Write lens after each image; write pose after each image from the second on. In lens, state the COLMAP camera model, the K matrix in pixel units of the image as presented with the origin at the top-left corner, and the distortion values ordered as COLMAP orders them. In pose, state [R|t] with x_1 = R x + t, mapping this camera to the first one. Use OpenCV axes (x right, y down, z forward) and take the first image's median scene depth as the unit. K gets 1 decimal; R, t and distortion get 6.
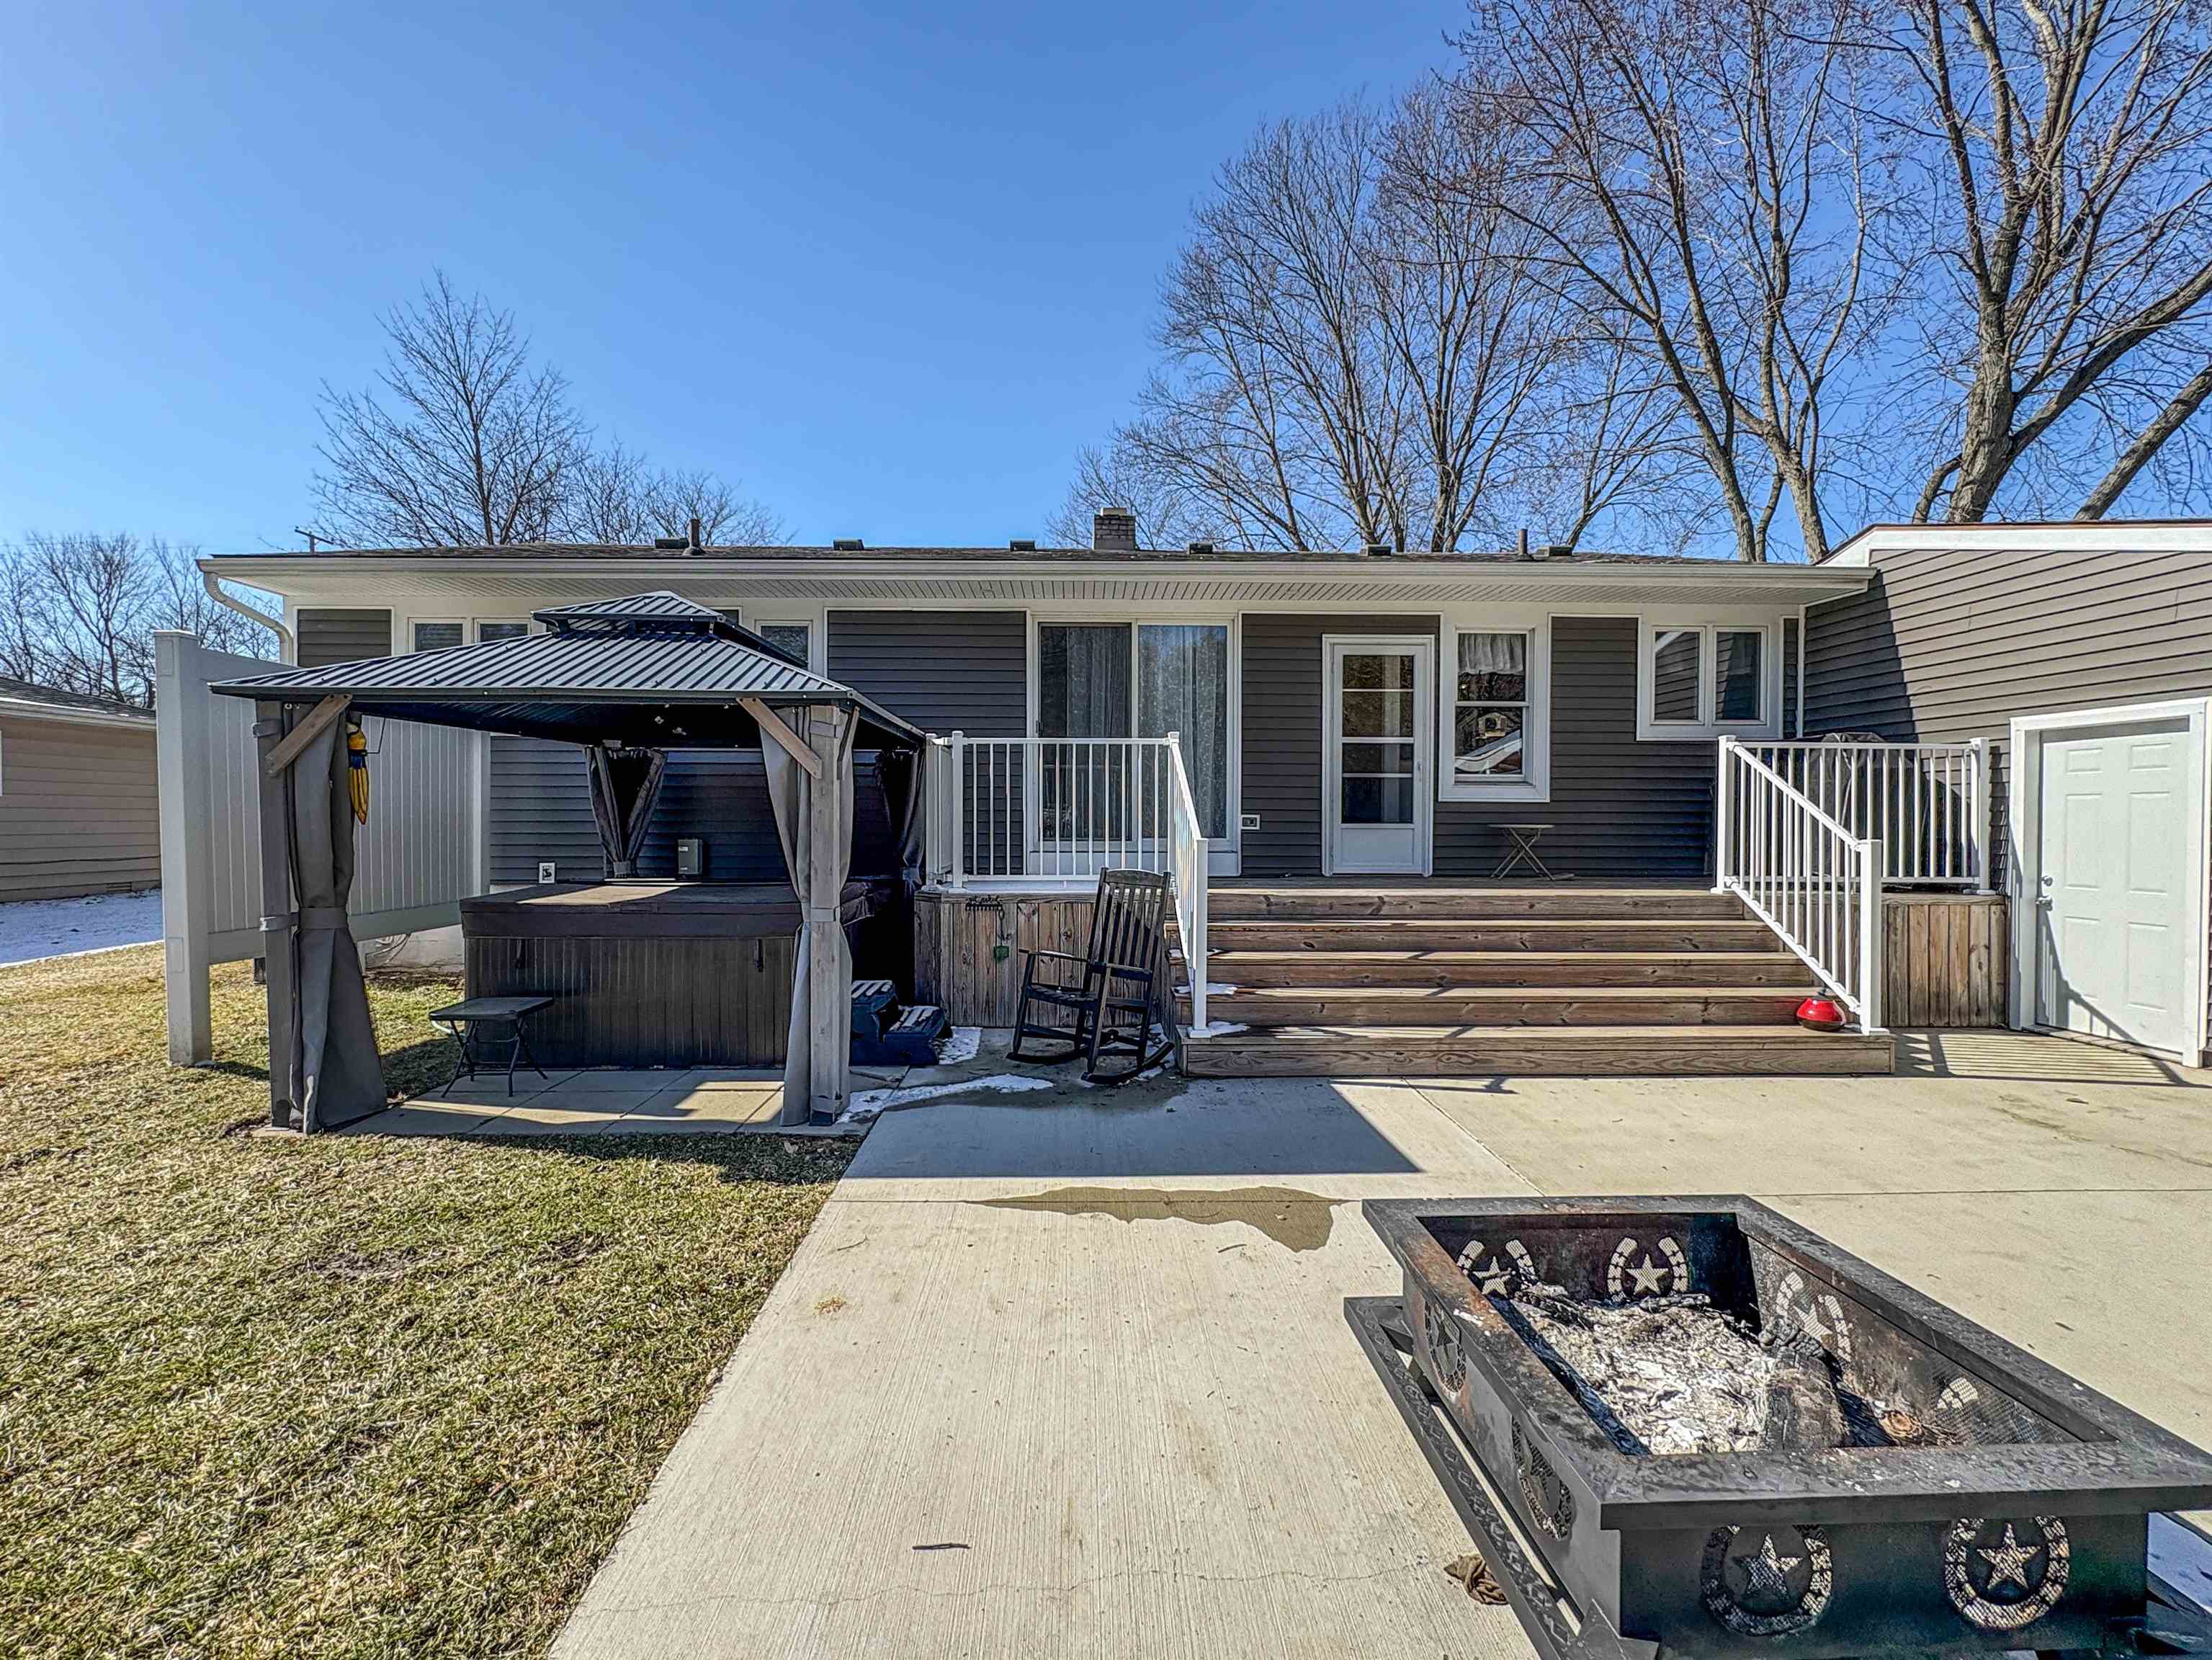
lens RADIAL K [[890.4, 0, 1102.5], [0, 890.4, 826.9], [0, 0, 1]] dist [0.000310, 0.000330]
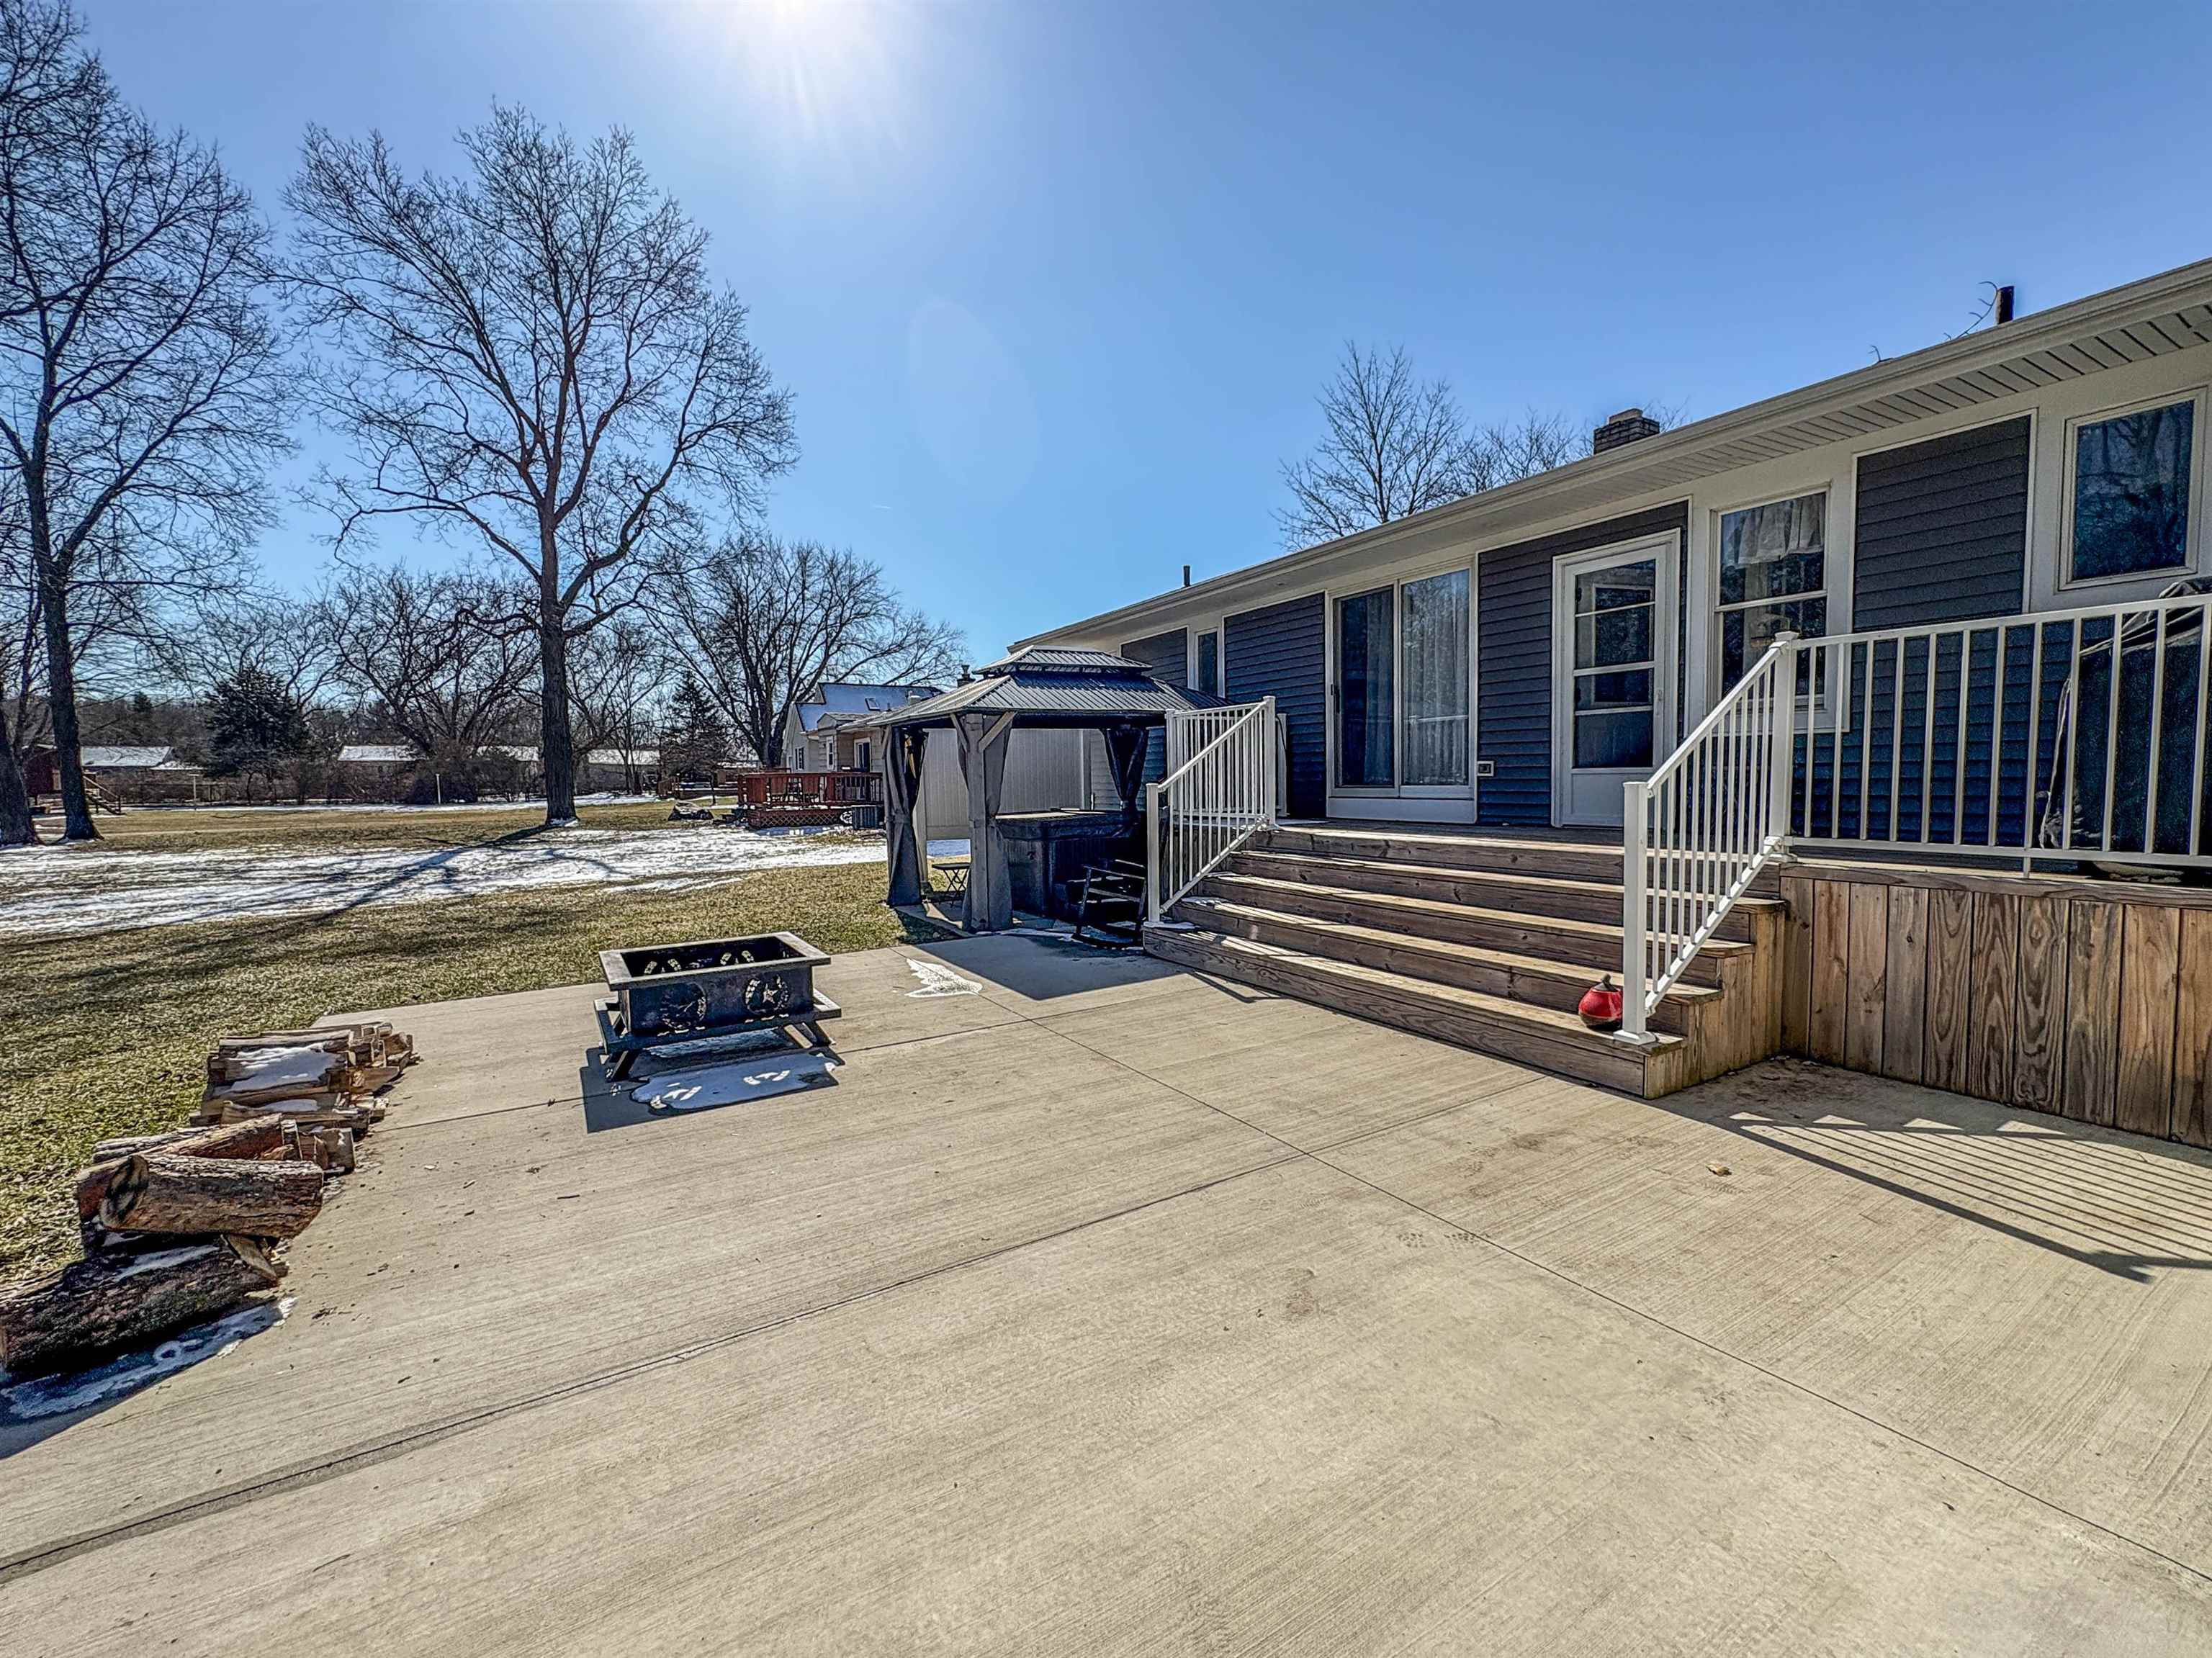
lens RADIAL K [[890.2, 0, 1102.5], [0, 890.2, 825.9], [0, 0, 1]] dist [0.000310, 0.000330]
pose [[0.512191, 0.037240, -0.858064, 1.098673], [0.004901, 0.998917, 0.046279, 0.013229], [0.858858, -0.027909, 0.511453, 0.208112]]
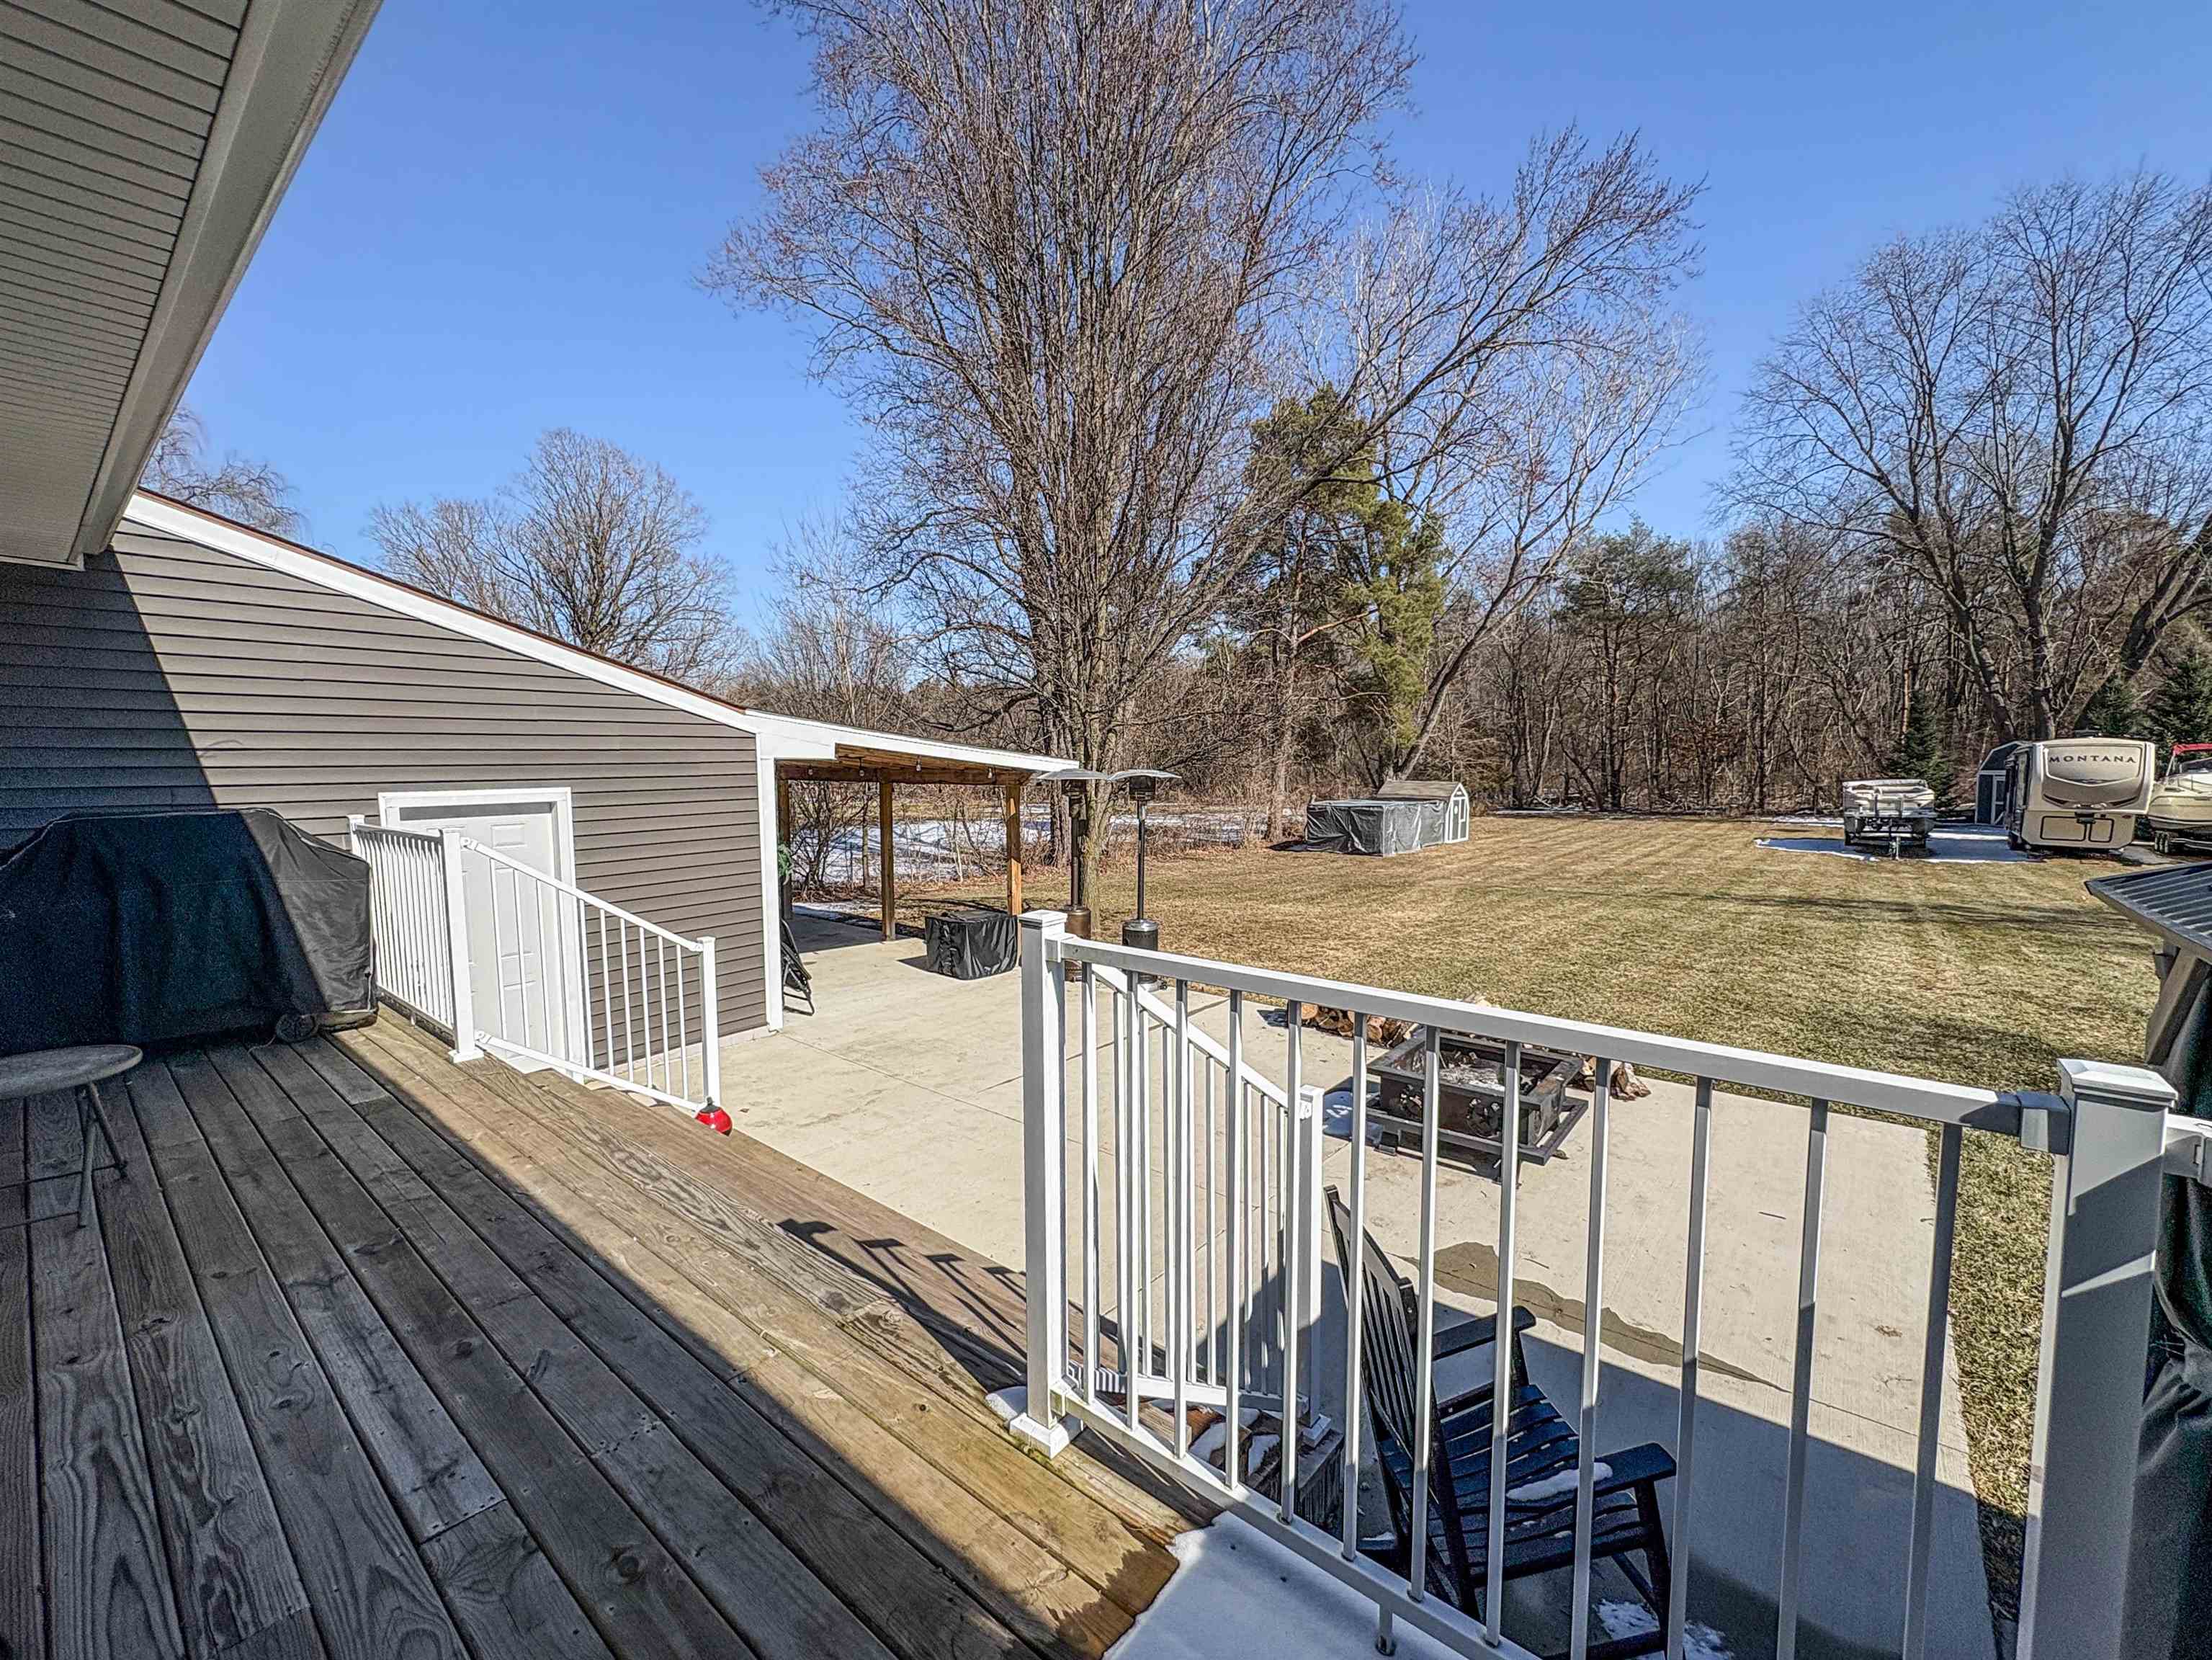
lens RADIAL K [[906.0, 0, 1114.8], [0, 906.0, 830.1], [0, 0, 1]] dist [-0.000477, 0.000276]
pose [[-0.747887, -0.053550, 0.661663, -0.122083], [0.010012, 0.995718, 0.091903, -0.164198], [-0.663751, 0.075358, -0.744148, 1.214978]]
